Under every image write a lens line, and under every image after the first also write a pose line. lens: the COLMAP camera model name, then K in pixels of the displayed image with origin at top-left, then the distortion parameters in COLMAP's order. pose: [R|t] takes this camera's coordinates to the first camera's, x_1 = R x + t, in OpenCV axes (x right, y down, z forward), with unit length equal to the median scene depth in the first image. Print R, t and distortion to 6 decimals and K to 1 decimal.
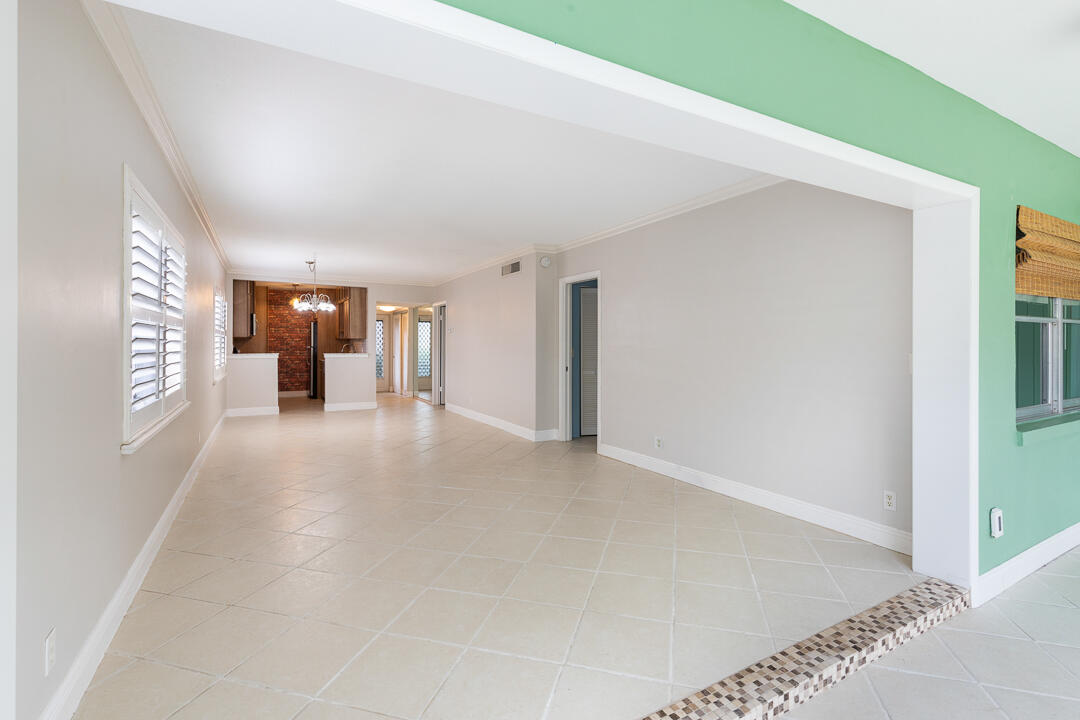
lens RADIAL K [[492.7, 0, 540.9], [0, 492.7, 341.7], [0, 0, 1]] dist [0.000732, -0.000087]
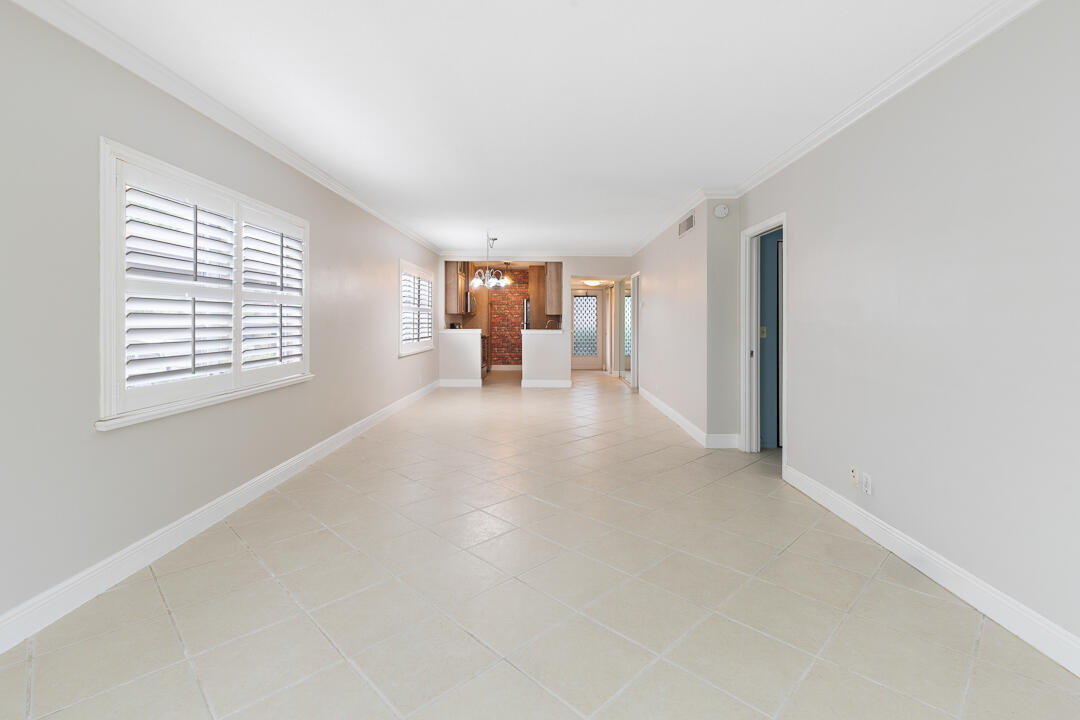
lens RADIAL K [[497.6, 0, 545.3], [0, 497.6, 321.7], [0, 0, 1]] dist [0.000389, -0.000207]
pose [[0.869570, 0.001283, -0.493808, 0.106352], [0.002273, 0.999976, 0.006600, 0.001181], [0.493804, -0.006862, 0.869546, 0.143958]]
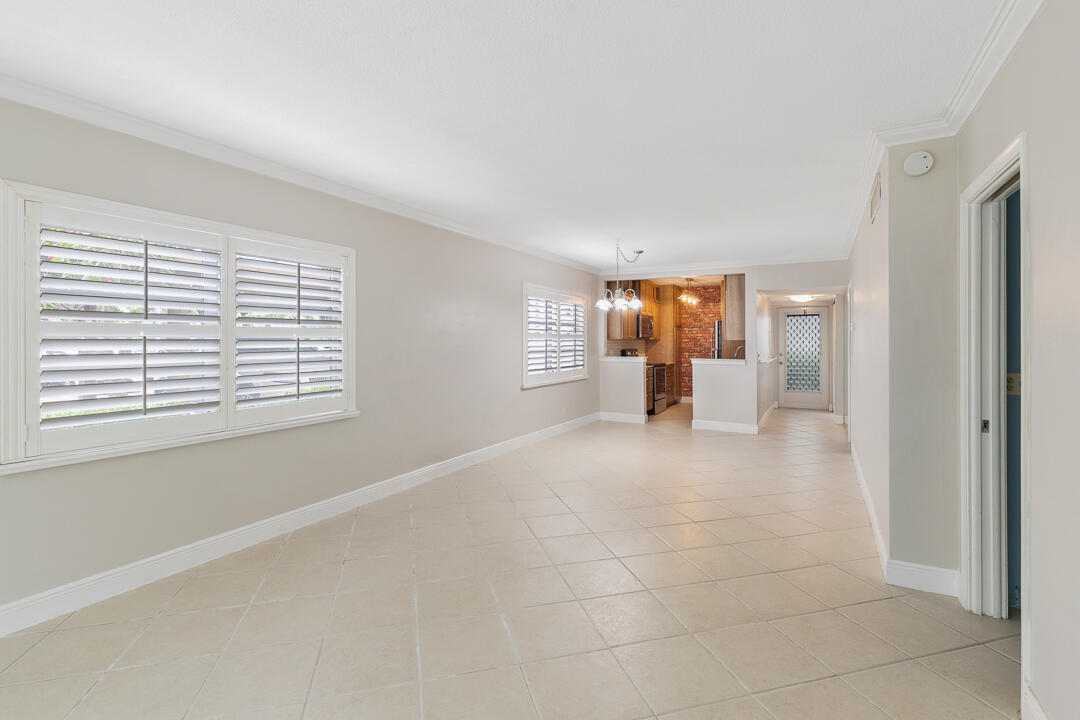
lens RADIAL K [[492.7, 0, 540.9], [0, 492.7, 341.7], [0, 0, 1]] dist [0.000732, -0.000087]
pose [[0.519385, 0.001956, -0.854538, 0.141115], [0.003895, 0.999982, 0.004656, -0.009700], [0.854531, -0.005747, 0.519368, 0.357114]]
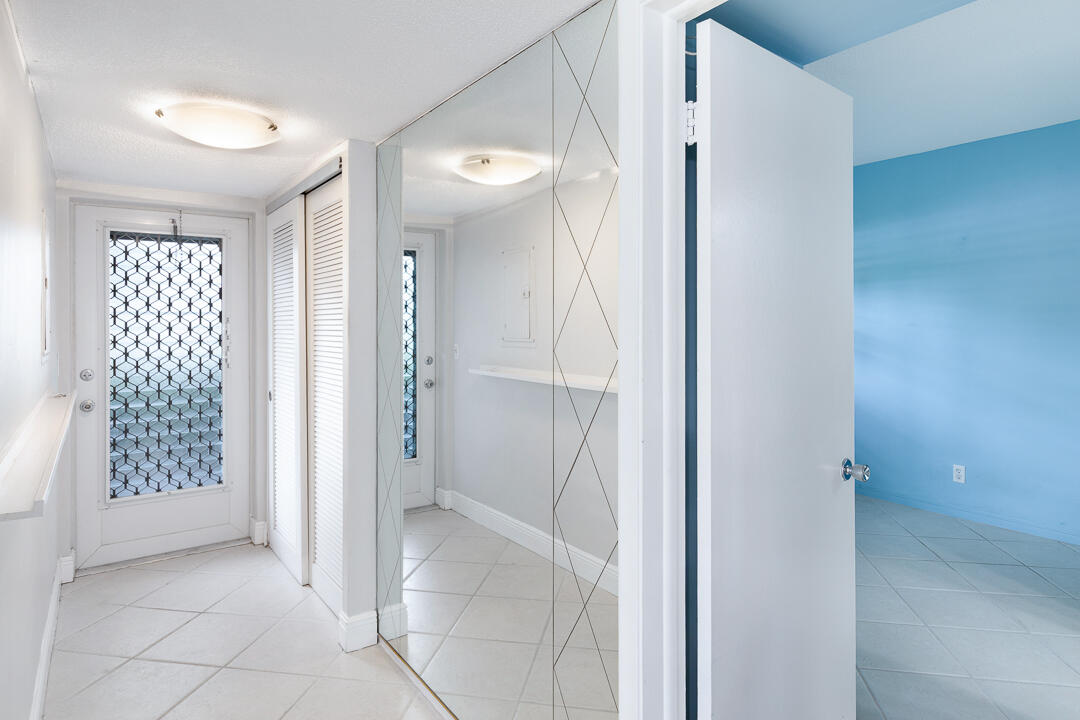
lens RADIAL K [[627.3, 0, 536.9], [0, 627.3, 321.2], [0, 0, 1]] dist [0.001241, 0.000253]
pose [[0.994883, -0.002421, 0.101002, -0.287696], [0.002314, 0.999997, 0.001182, -0.006321], [-0.101005, -0.000942, 0.994886, 0.980759]]
